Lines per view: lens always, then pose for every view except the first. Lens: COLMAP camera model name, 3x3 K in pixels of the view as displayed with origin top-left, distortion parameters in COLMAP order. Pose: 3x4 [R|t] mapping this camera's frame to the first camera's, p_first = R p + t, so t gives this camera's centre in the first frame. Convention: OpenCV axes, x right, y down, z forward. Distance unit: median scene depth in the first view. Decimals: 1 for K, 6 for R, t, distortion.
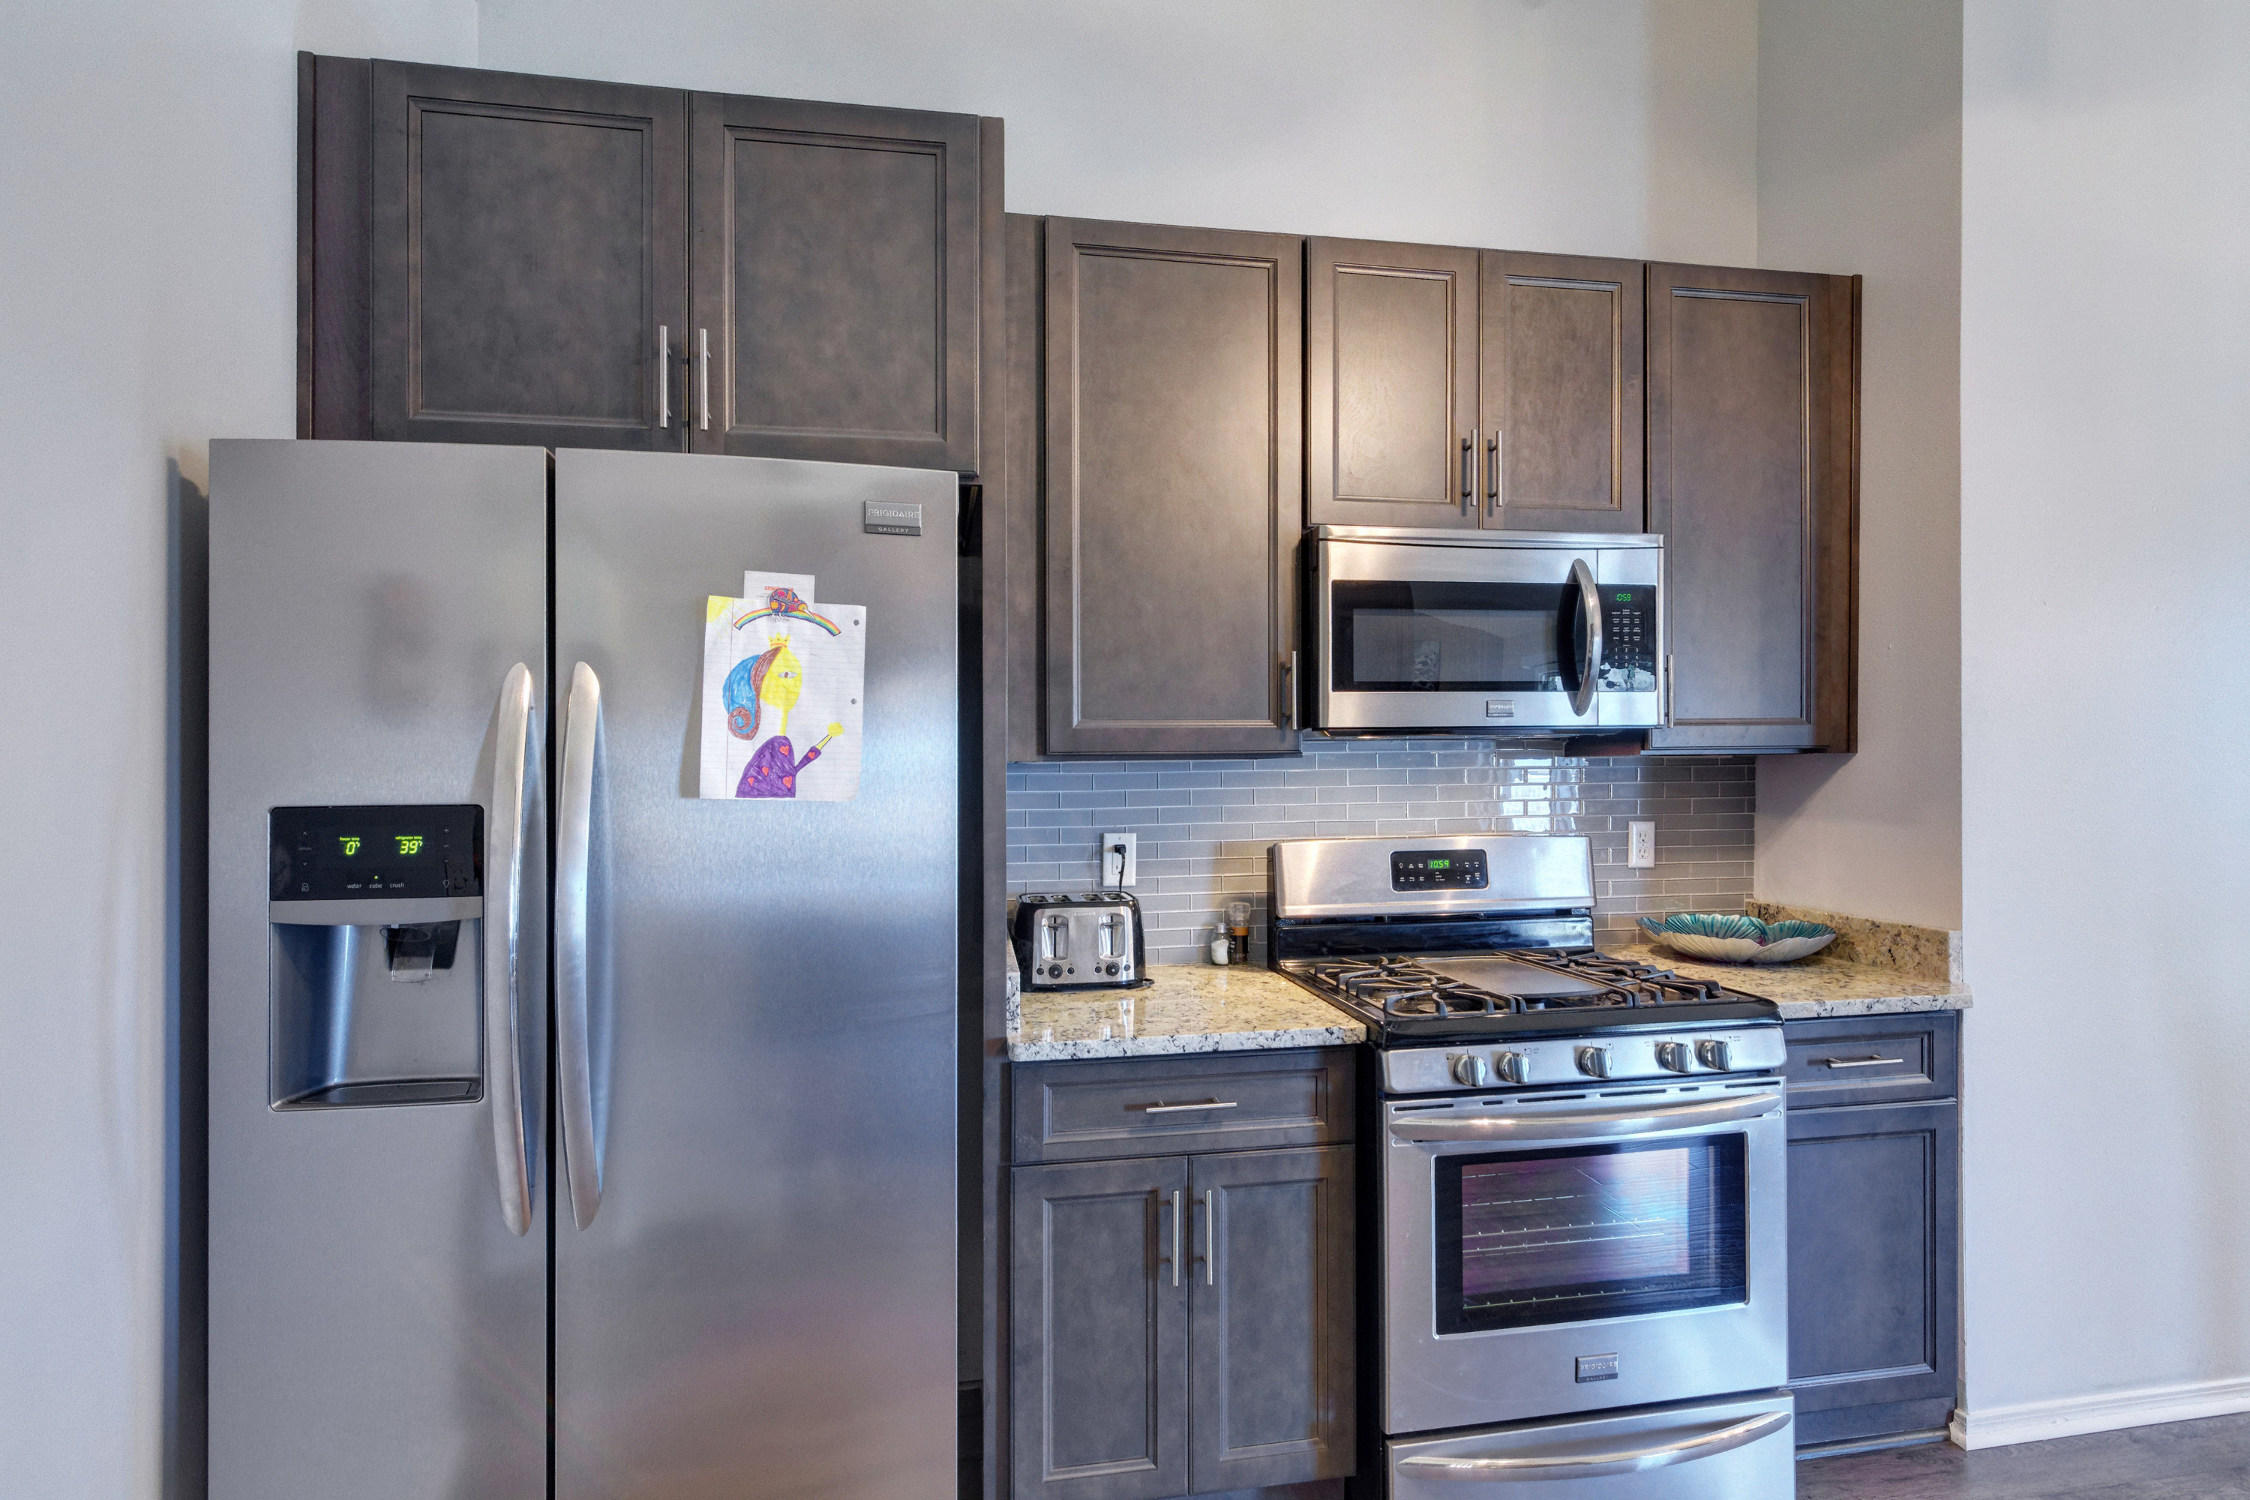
lens RADIAL K [[1084.3, 0, 1125.0], [0, 1084.3, 750.0], [0, 0, 1]] dist [0.003305, 0.000935]
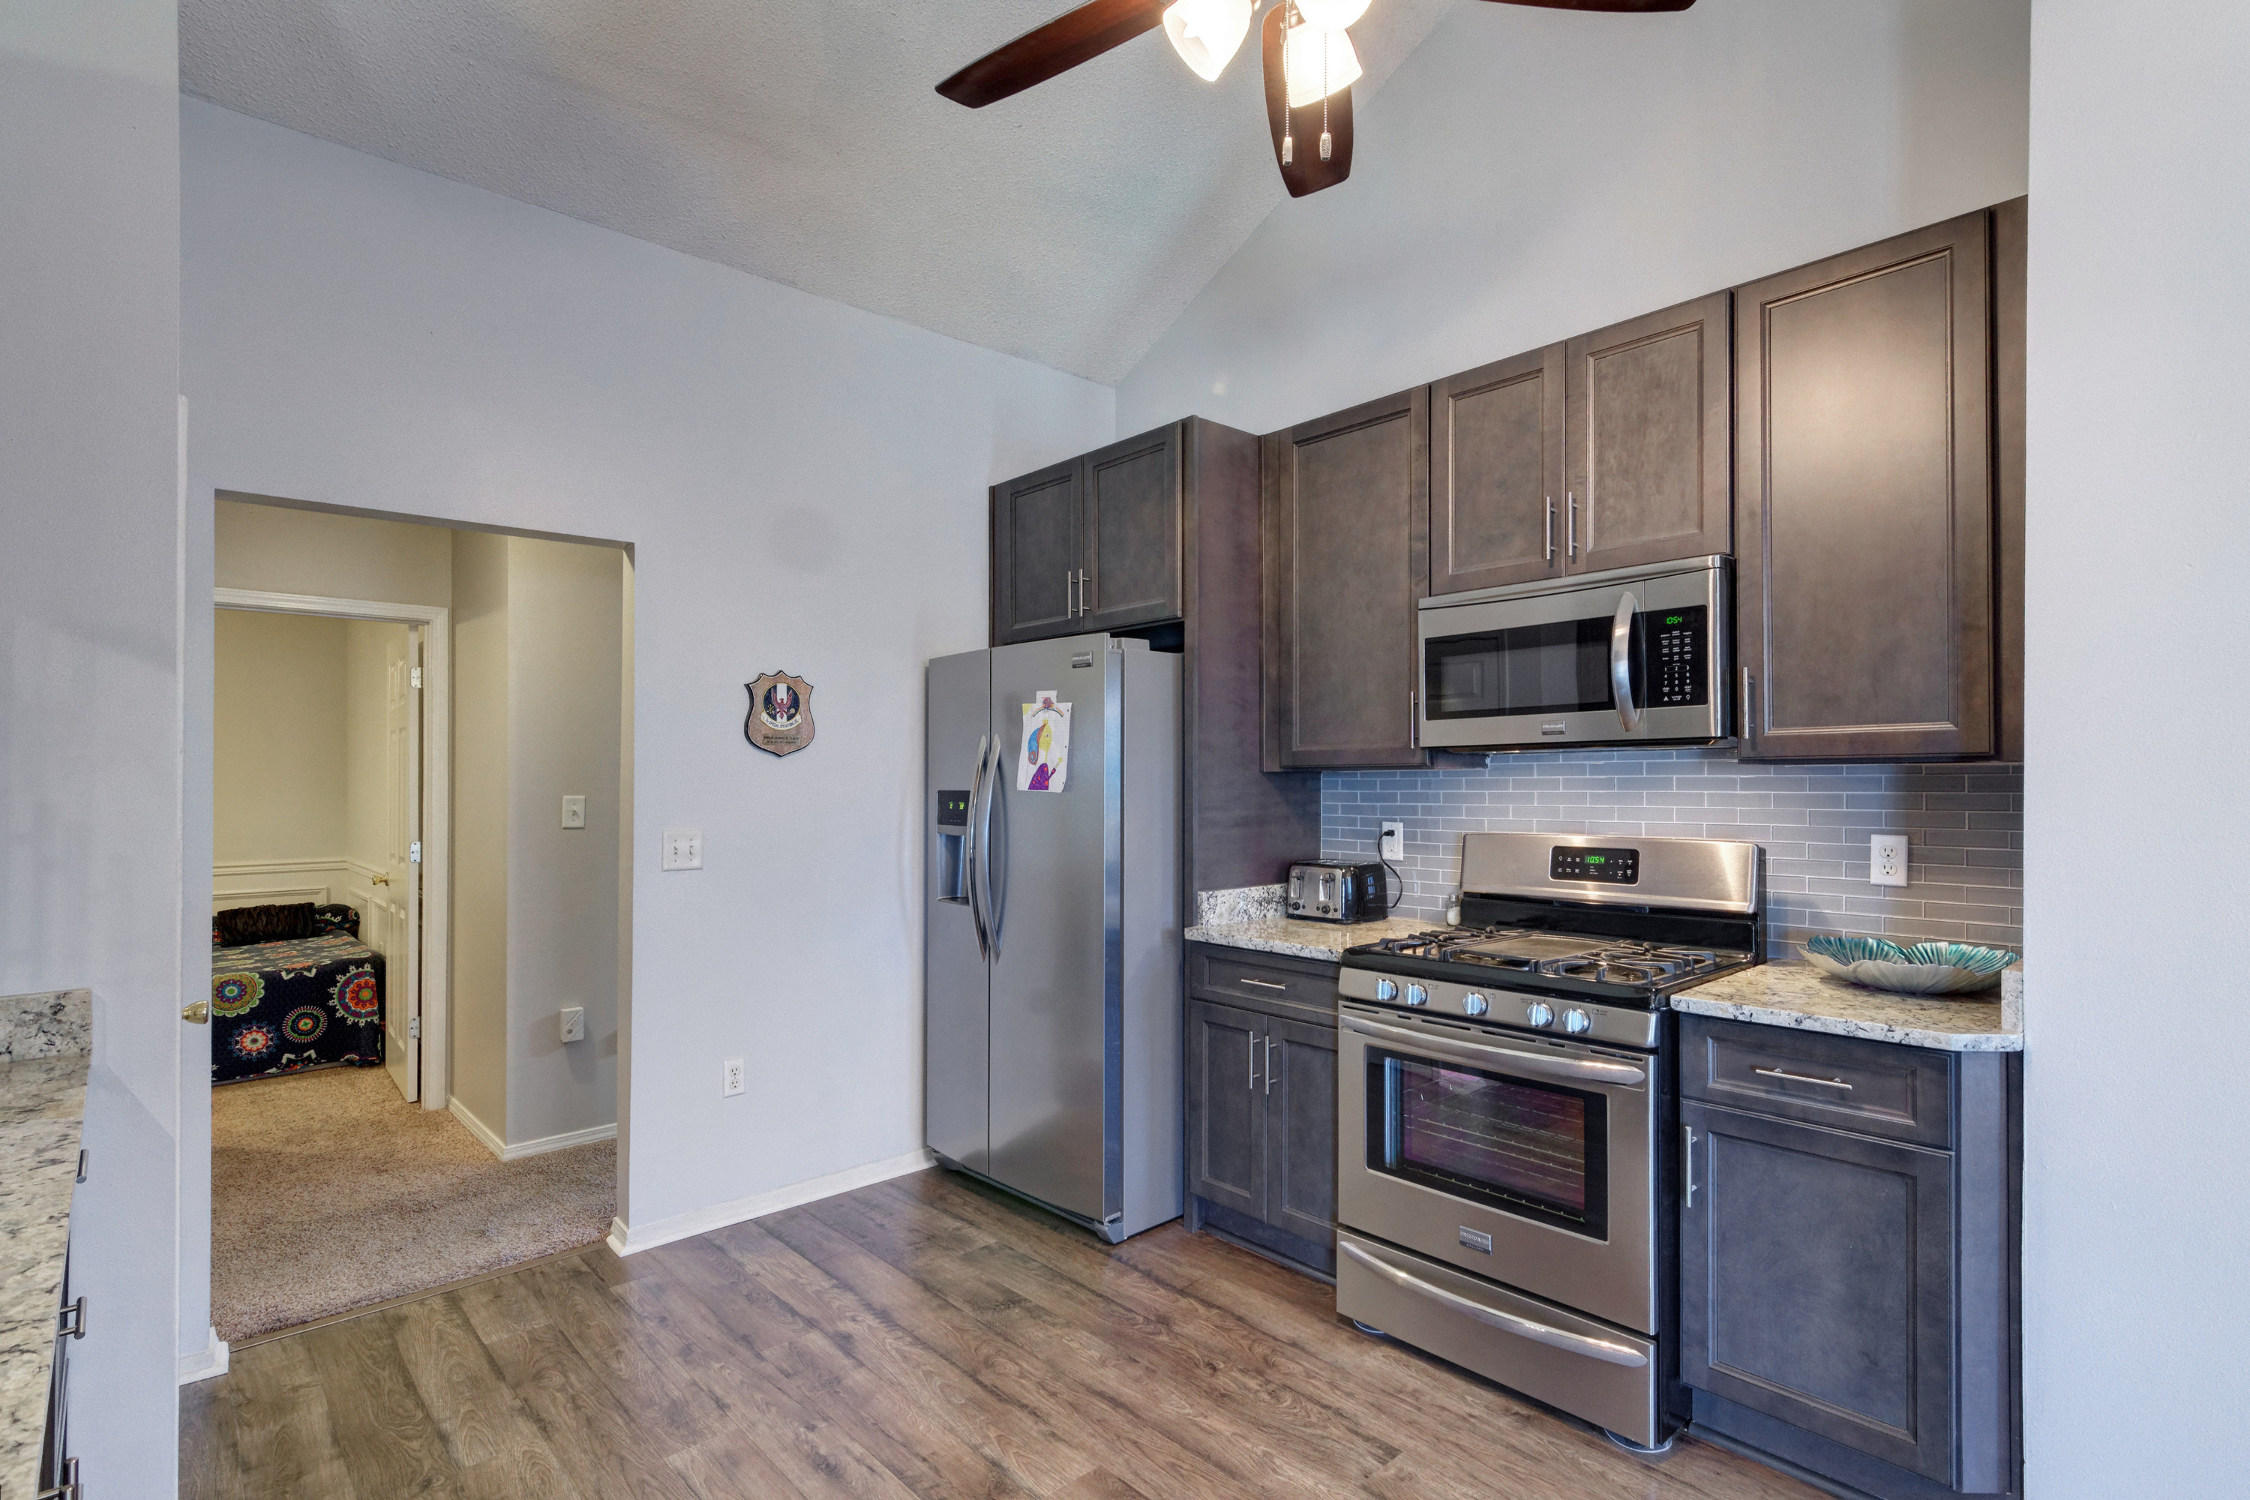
lens RADIAL K [[1078.2, 0, 1113.7], [0, 1078.2, 715.2], [0, 0, 1]] dist [0.001630, -0.000586]
pose [[0.531440, -0.043776, -0.845964, 1.073625], [0.018195, 0.999023, -0.040266, -0.012396], [0.846900, 0.006007, 0.531718, -0.048460]]
